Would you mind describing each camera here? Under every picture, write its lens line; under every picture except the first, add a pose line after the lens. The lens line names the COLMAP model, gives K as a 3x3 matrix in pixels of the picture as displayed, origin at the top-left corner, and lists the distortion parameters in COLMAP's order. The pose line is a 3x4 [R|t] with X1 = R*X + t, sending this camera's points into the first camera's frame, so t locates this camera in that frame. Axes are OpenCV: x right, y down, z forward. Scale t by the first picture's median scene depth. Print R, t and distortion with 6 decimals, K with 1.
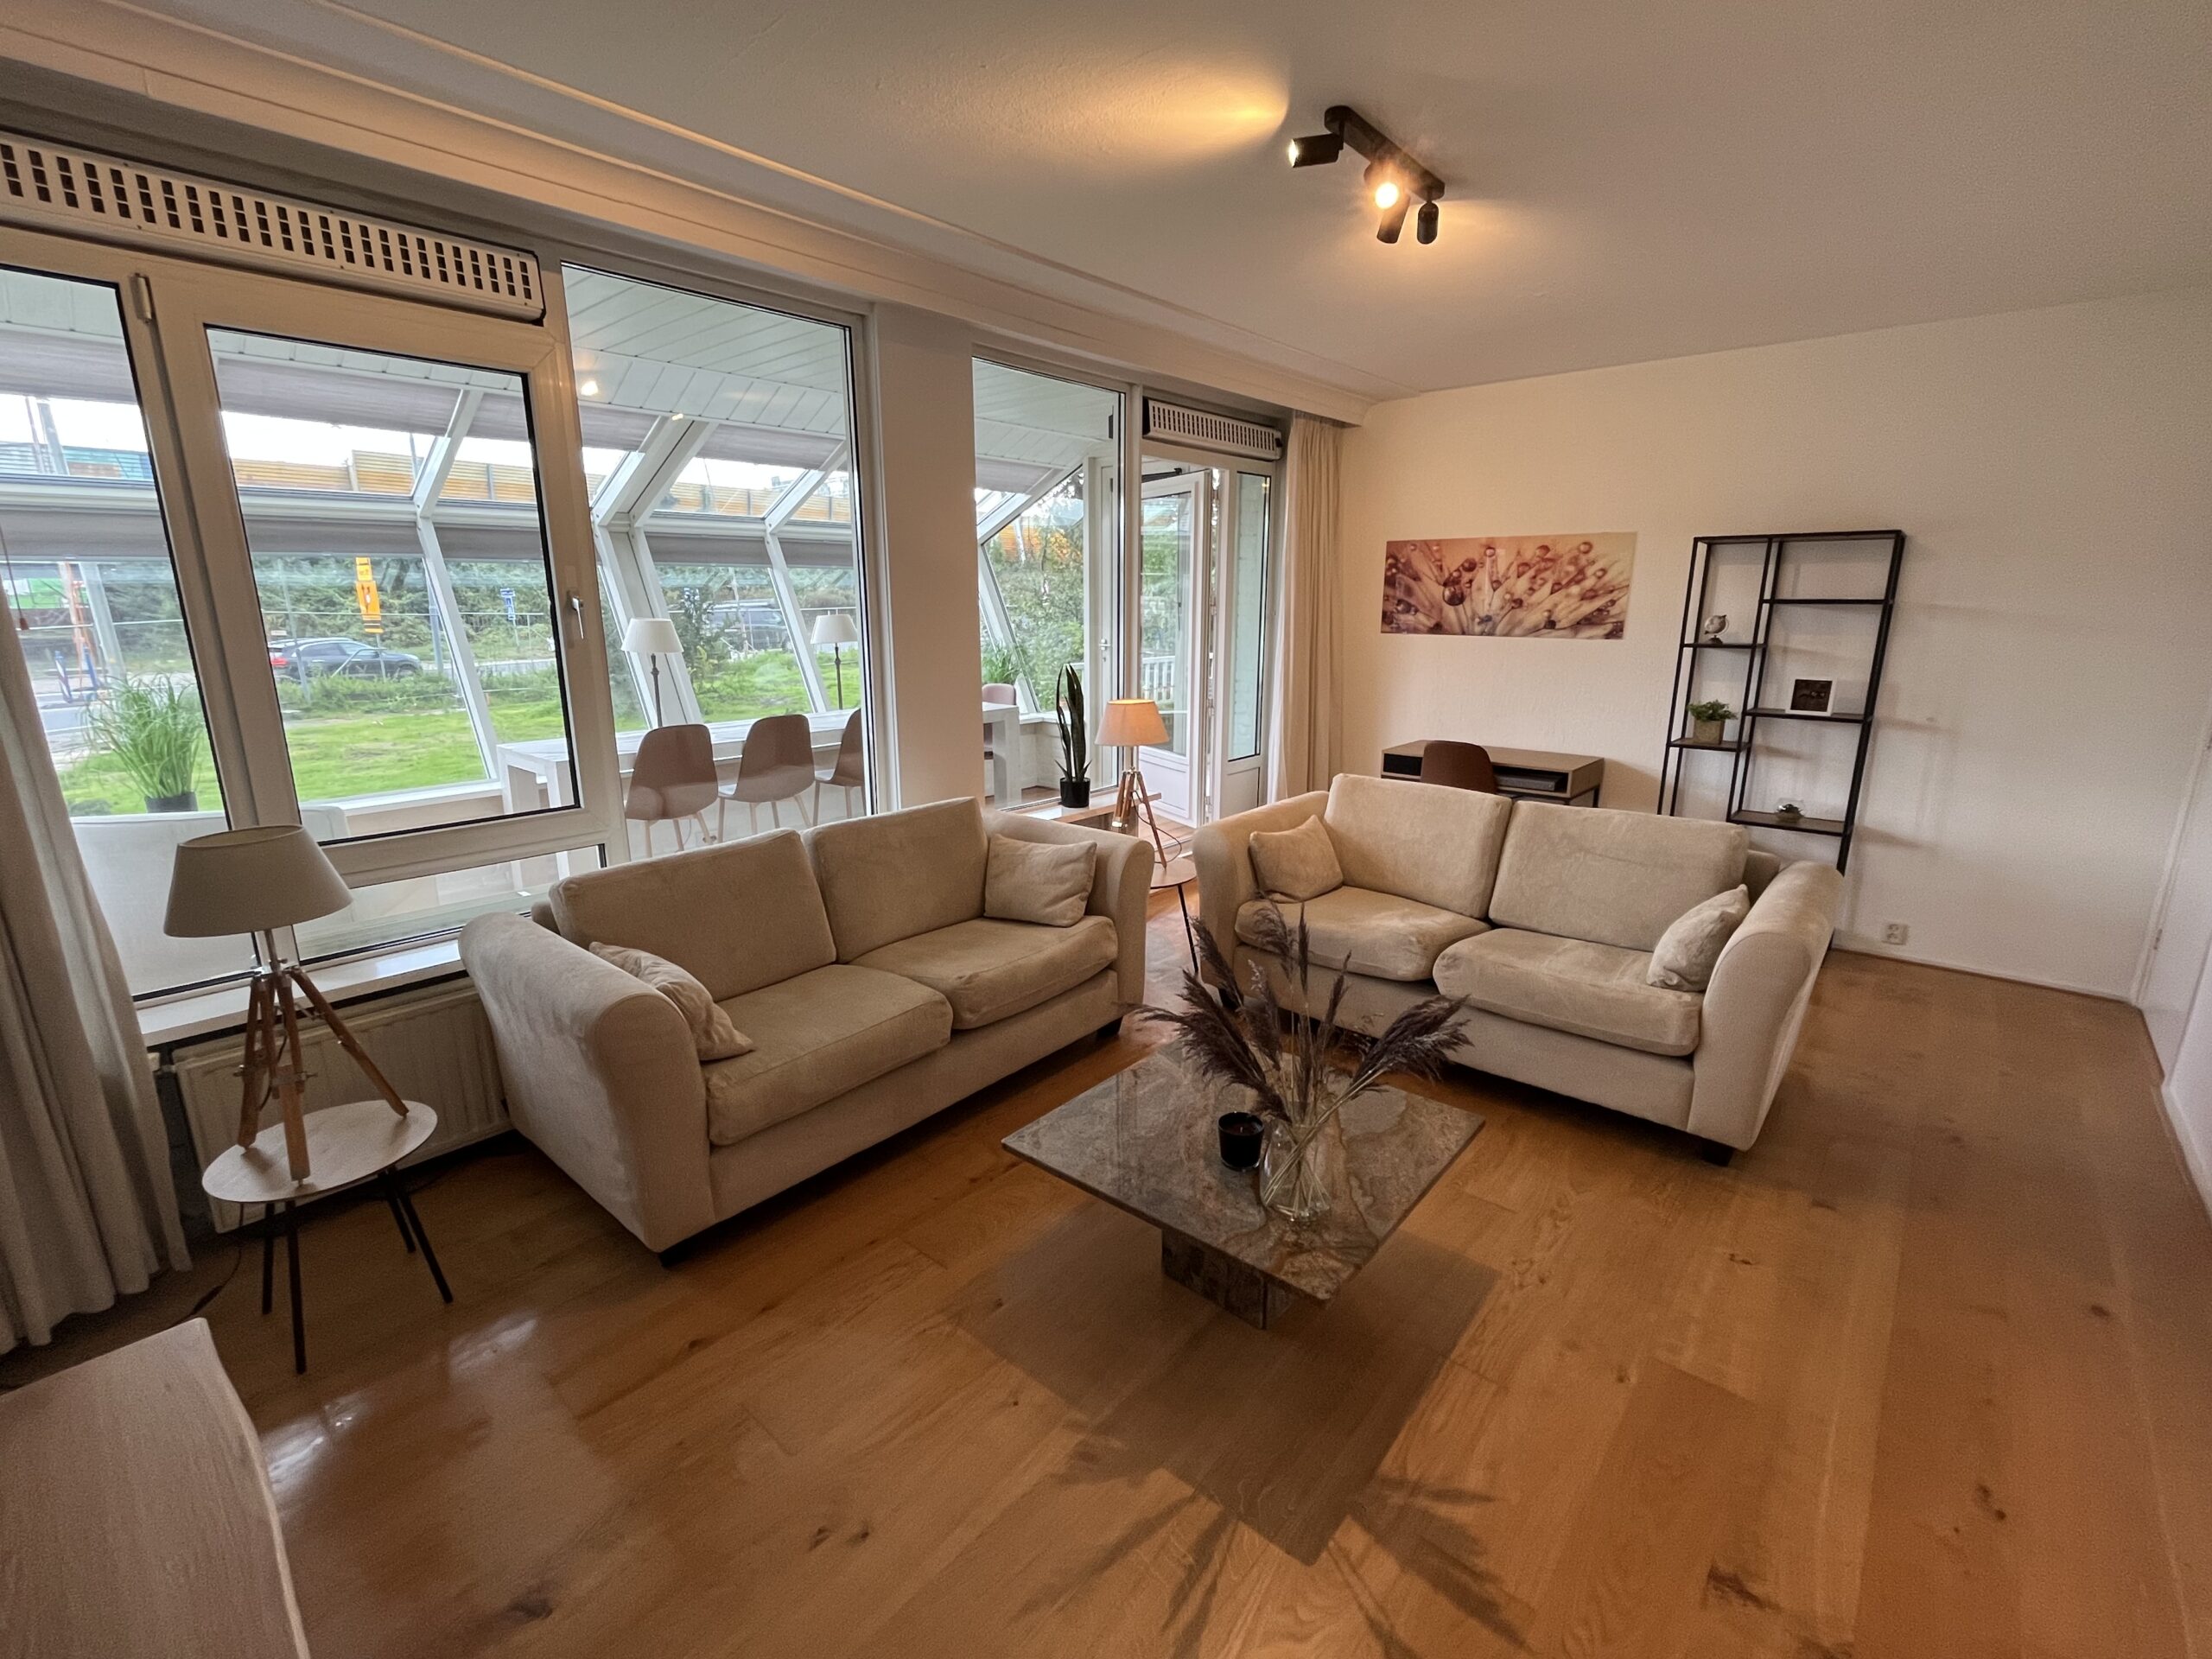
lens RADIAL K [[971.1, 0, 1109.3], [0, 971.1, 833.7], [0, 0, 1]] dist [-0.007100, 0.000565]
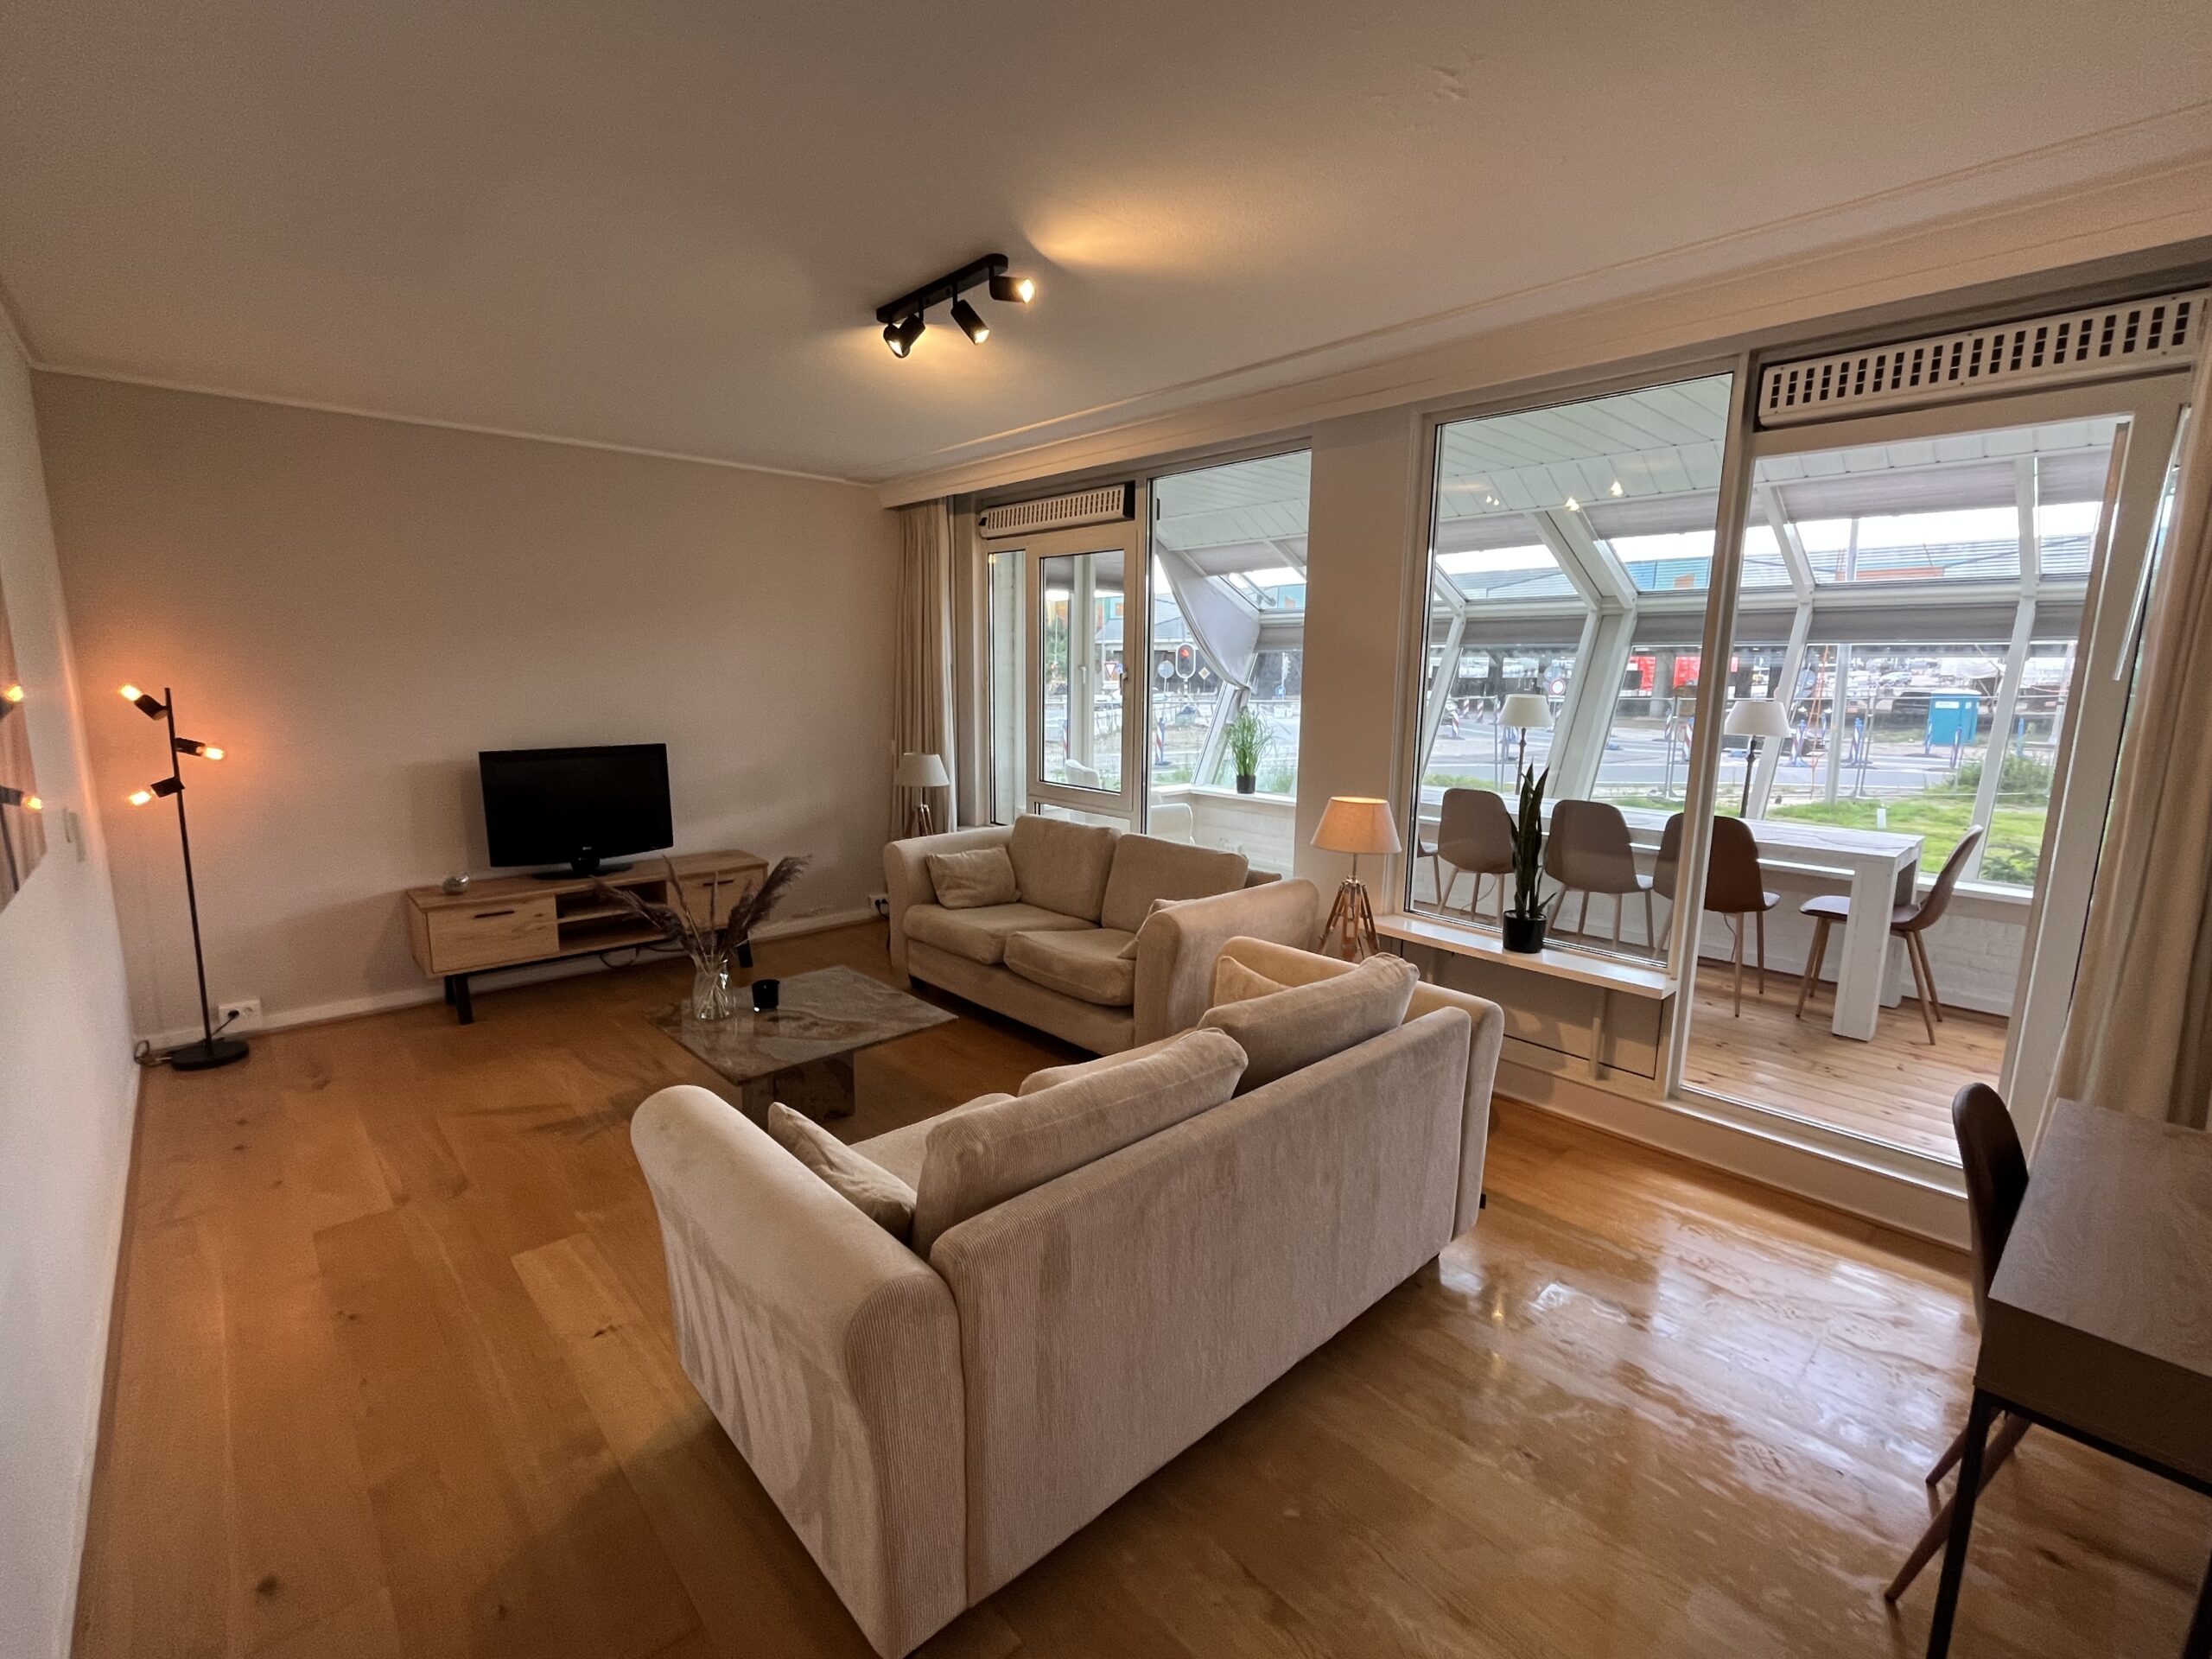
lens RADIAL K [[971.1, 0, 1116.1], [0, 971.1, 830.2], [0, 0, 1]] dist [-0.007100, 0.000565]
pose [[-0.116568, 0.159594, -0.980276, 0.707043], [-0.250600, 0.950343, 0.184520, -0.172247], [0.961047, 0.267166, -0.070786, 0.716303]]
